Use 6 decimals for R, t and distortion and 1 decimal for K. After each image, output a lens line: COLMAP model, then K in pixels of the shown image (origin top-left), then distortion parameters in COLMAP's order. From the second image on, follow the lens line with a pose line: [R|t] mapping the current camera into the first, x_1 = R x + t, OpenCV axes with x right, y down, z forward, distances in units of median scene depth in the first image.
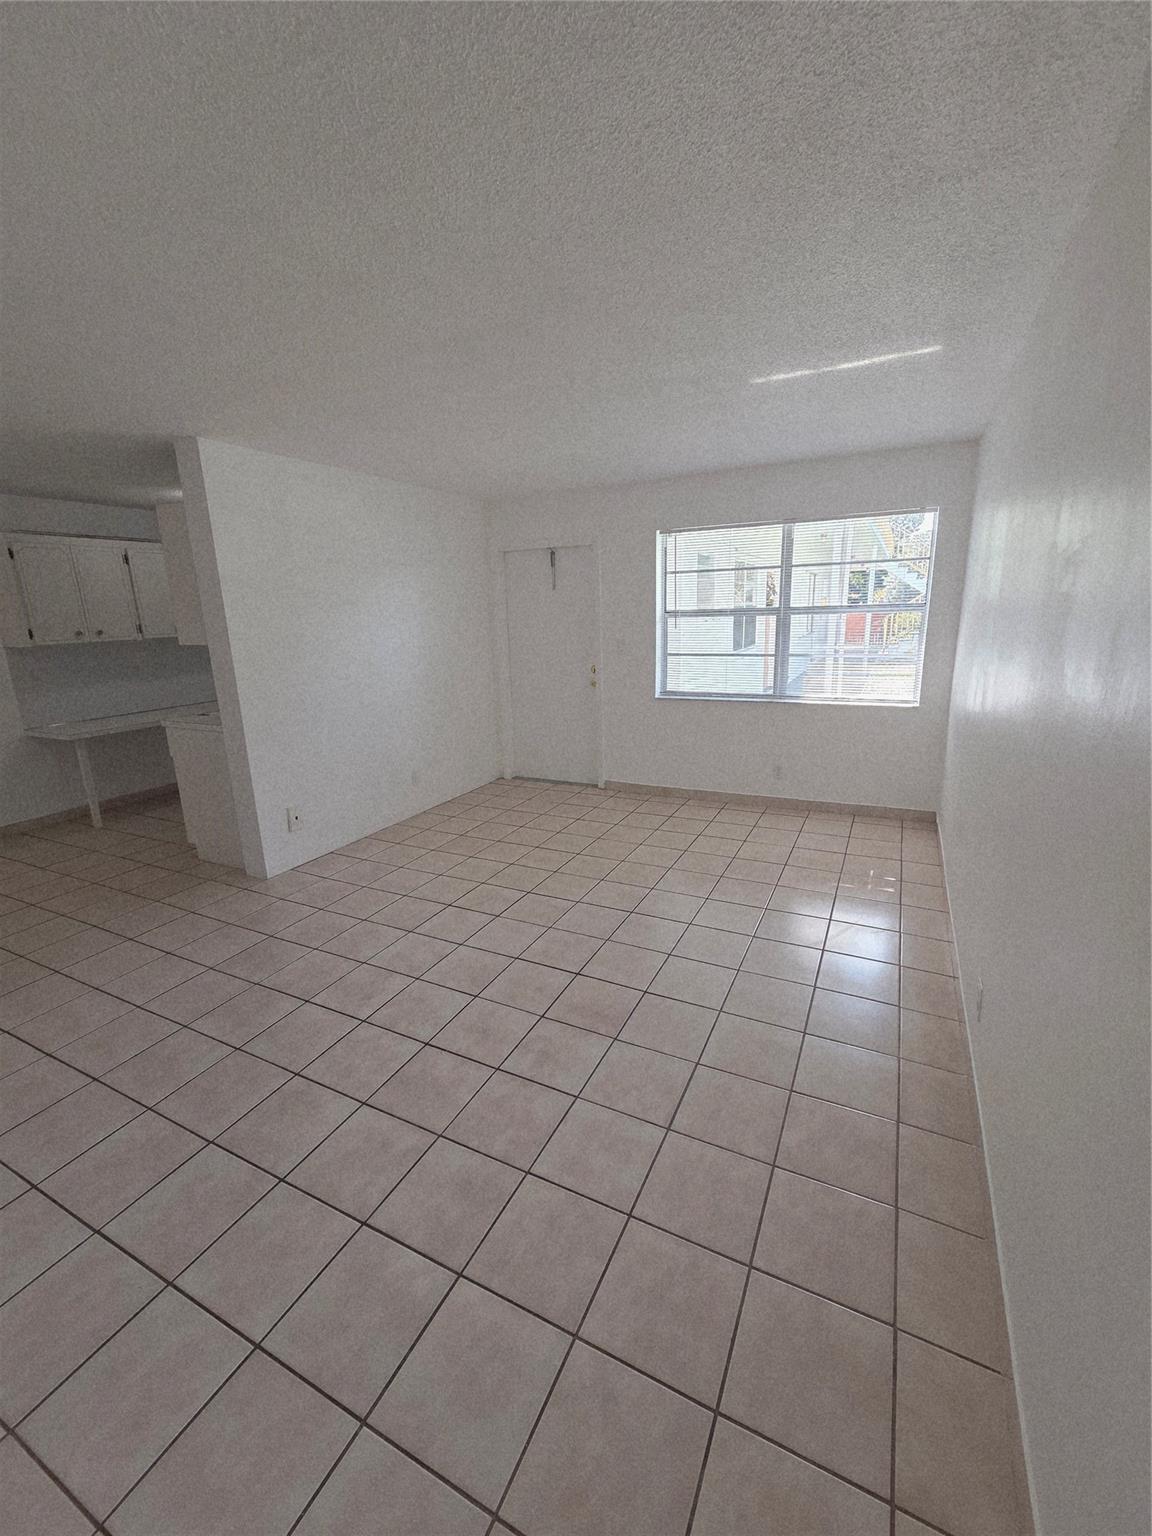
lens RADIAL K [[630.2, 0, 579.8], [0, 630.2, 765.4], [0, 0, 1]] dist [0.002571, 0.000600]
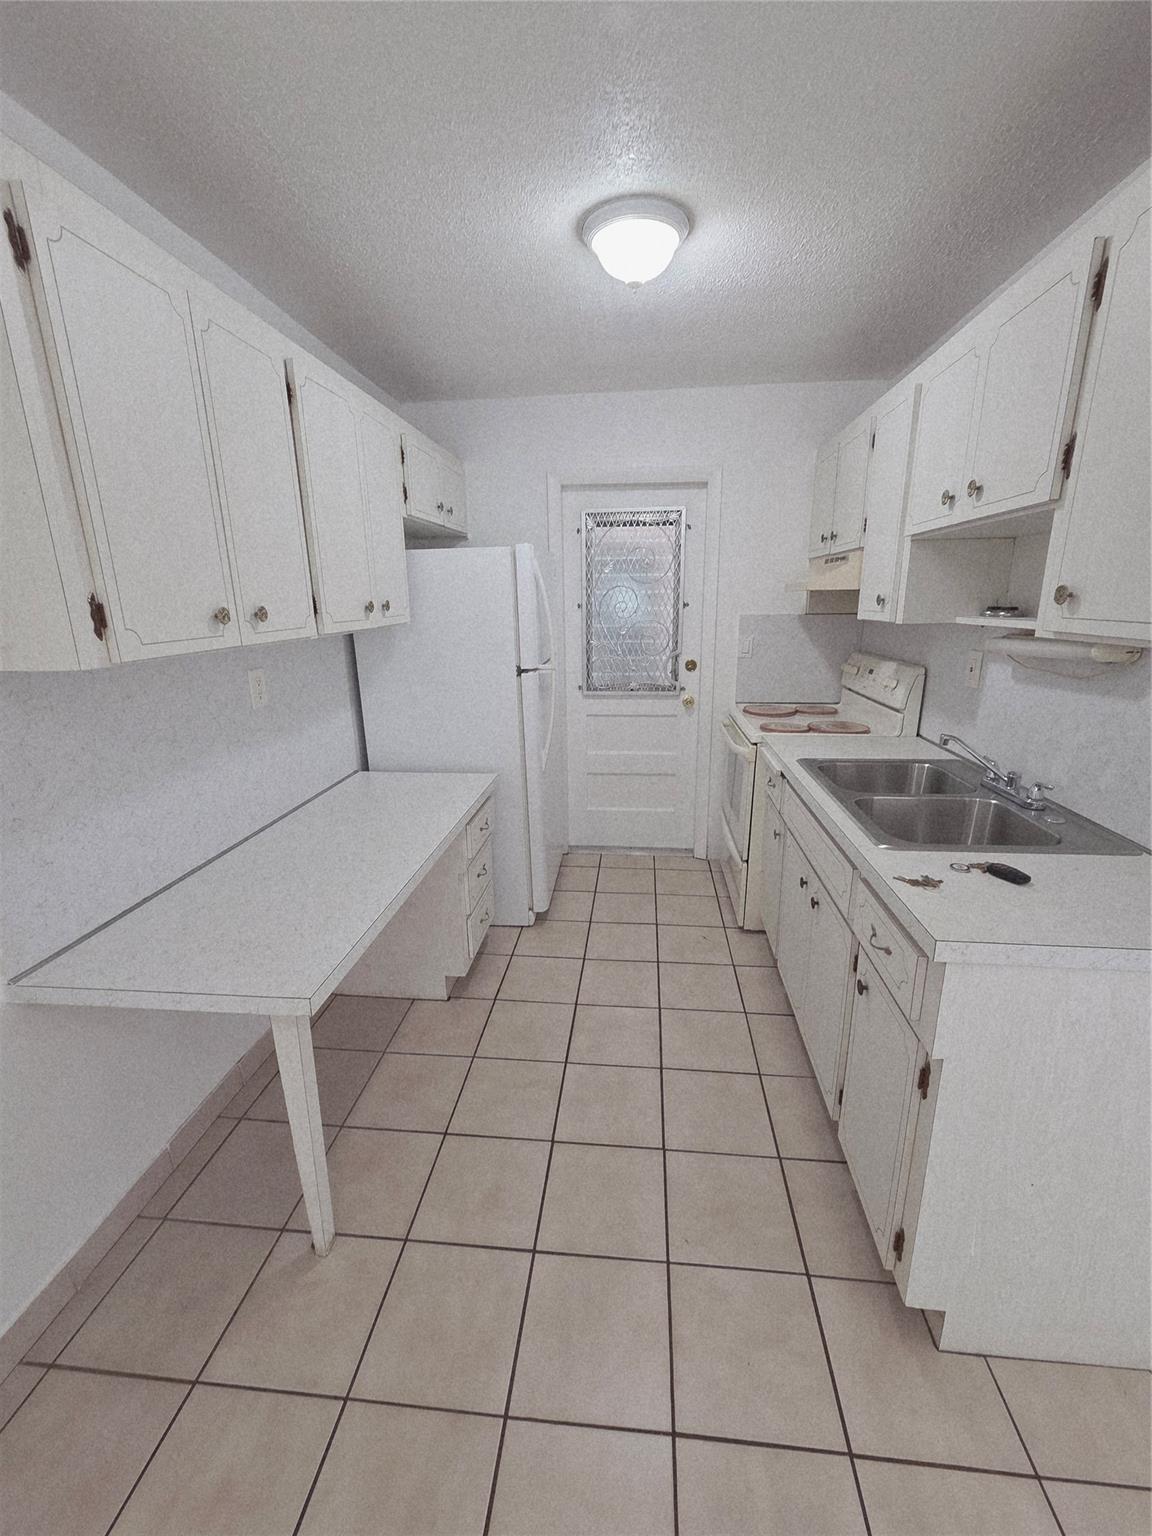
lens RADIAL K [[630.2, 0, 579.8], [0, 630.2, 765.4], [0, 0, 1]] dist [0.002571, 0.000600]
pose [[0.936003, -0.079000, 0.343011, -0.770050], [0.075111, 0.996871, 0.024631, -0.140355], [-0.343884, 0.002709, 0.939008, 0.695086]]
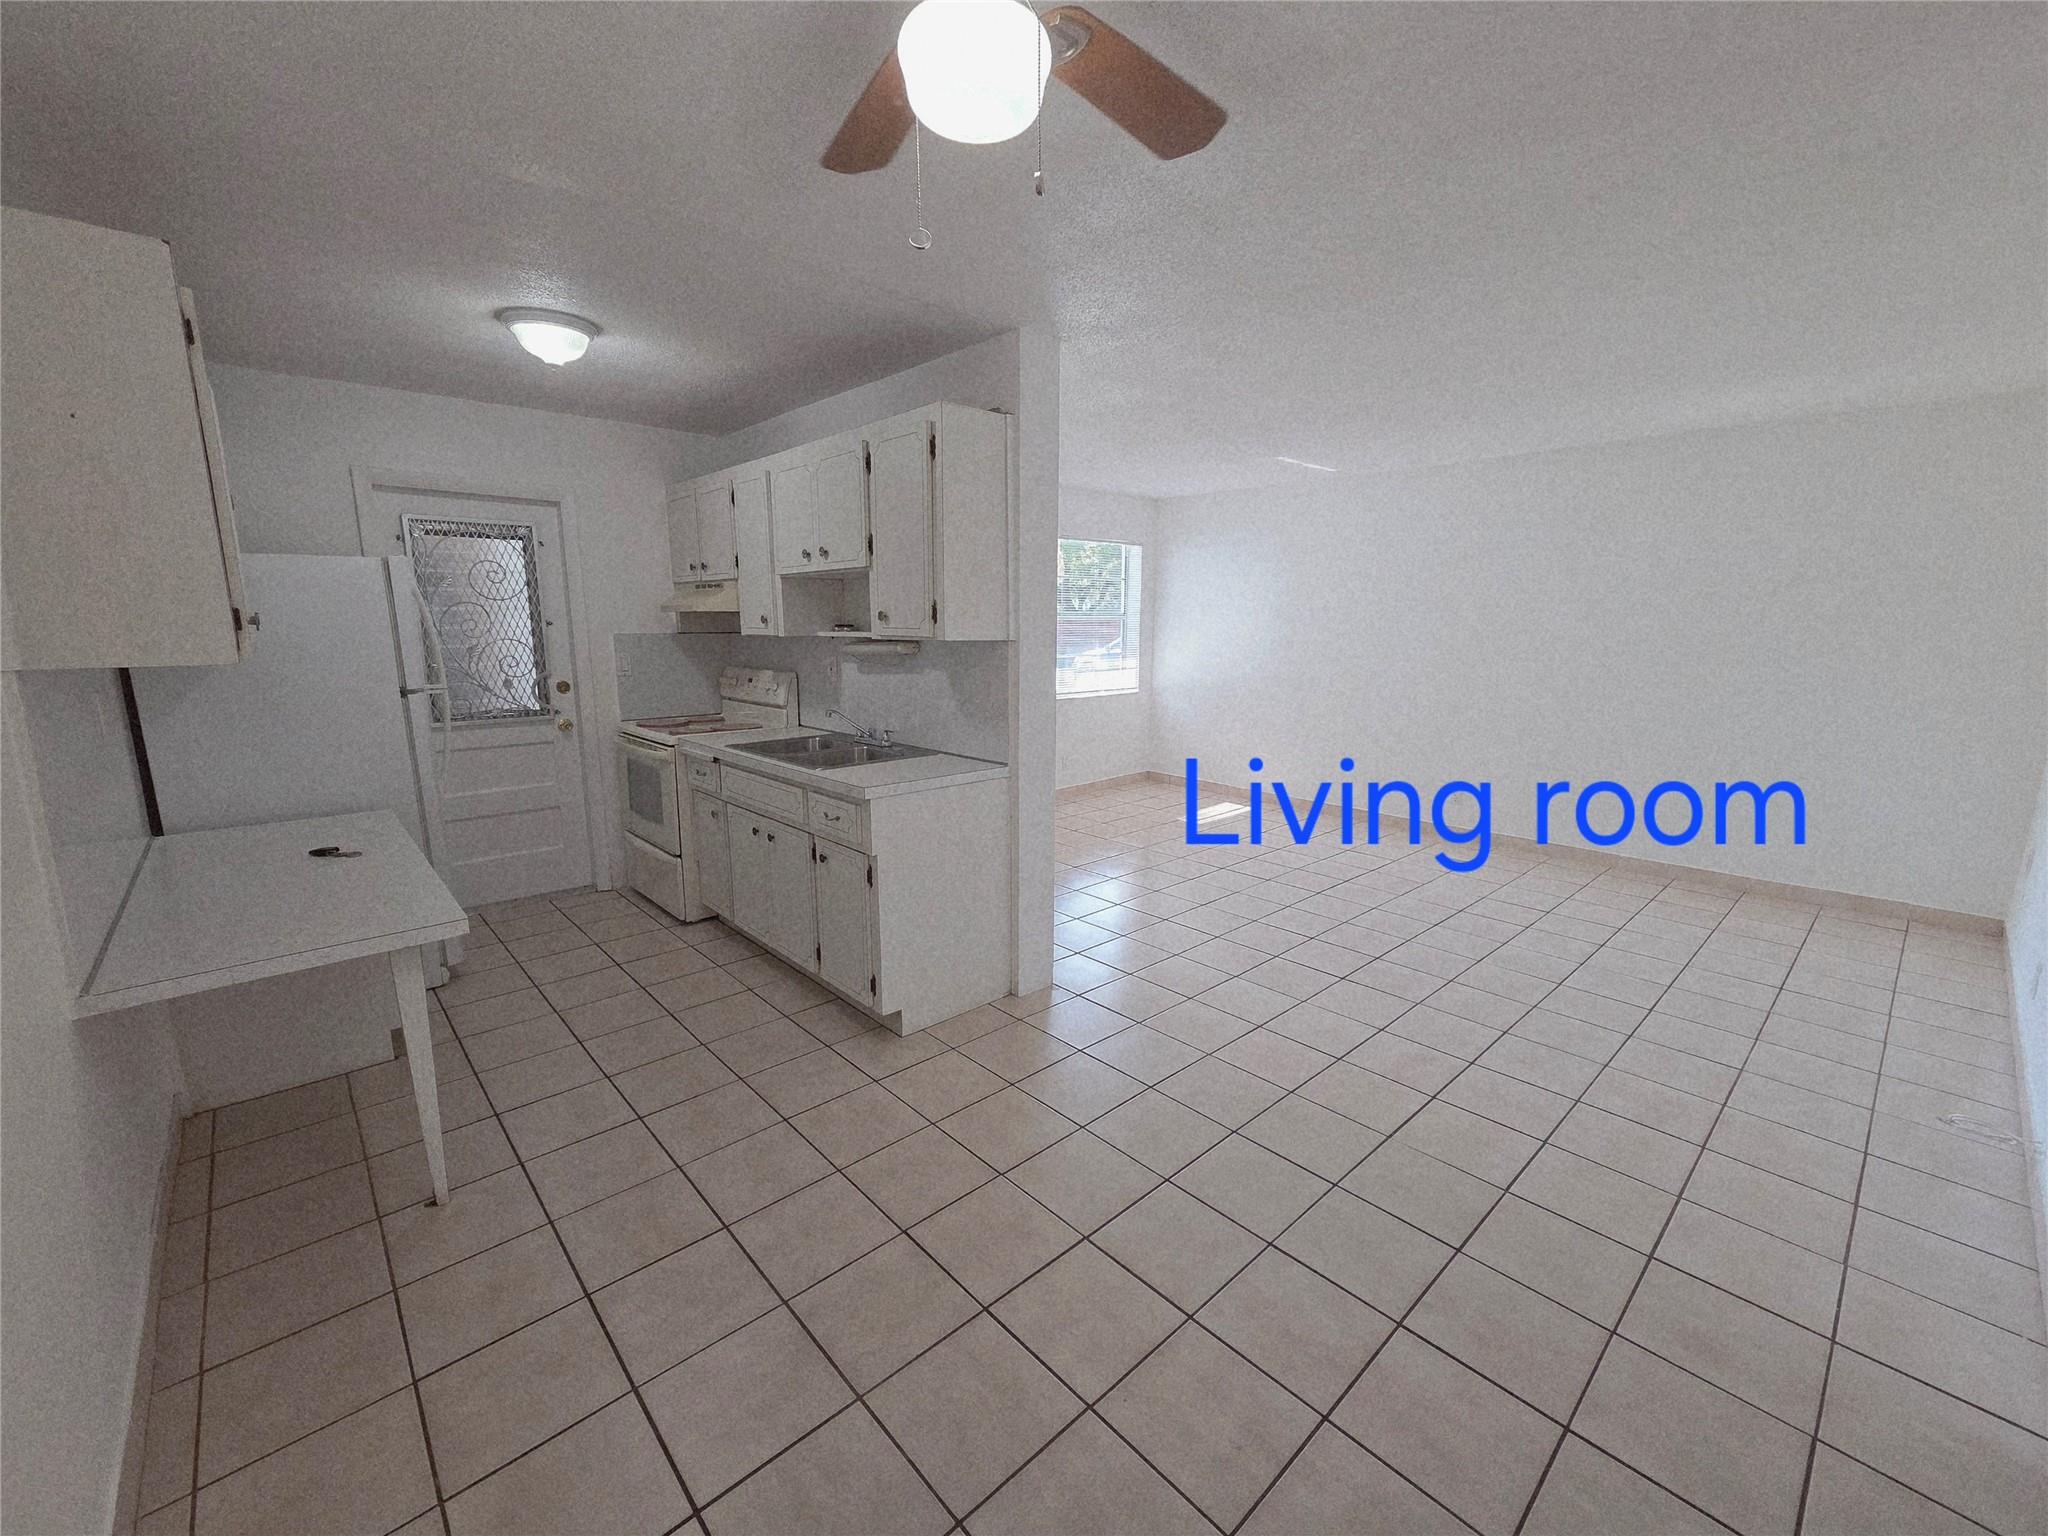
lens RADIAL K [[840.3, 0, 1028.2], [0, 840.3, 777.9], [0, 0, 1]] dist [0.002571, 0.000600]
pose [[0.362139, -0.148511, 0.920217, -1.081658], [0.213211, 0.974251, 0.073325, -0.087569], [-0.907412, 0.169646, 0.384478, 0.529597]]
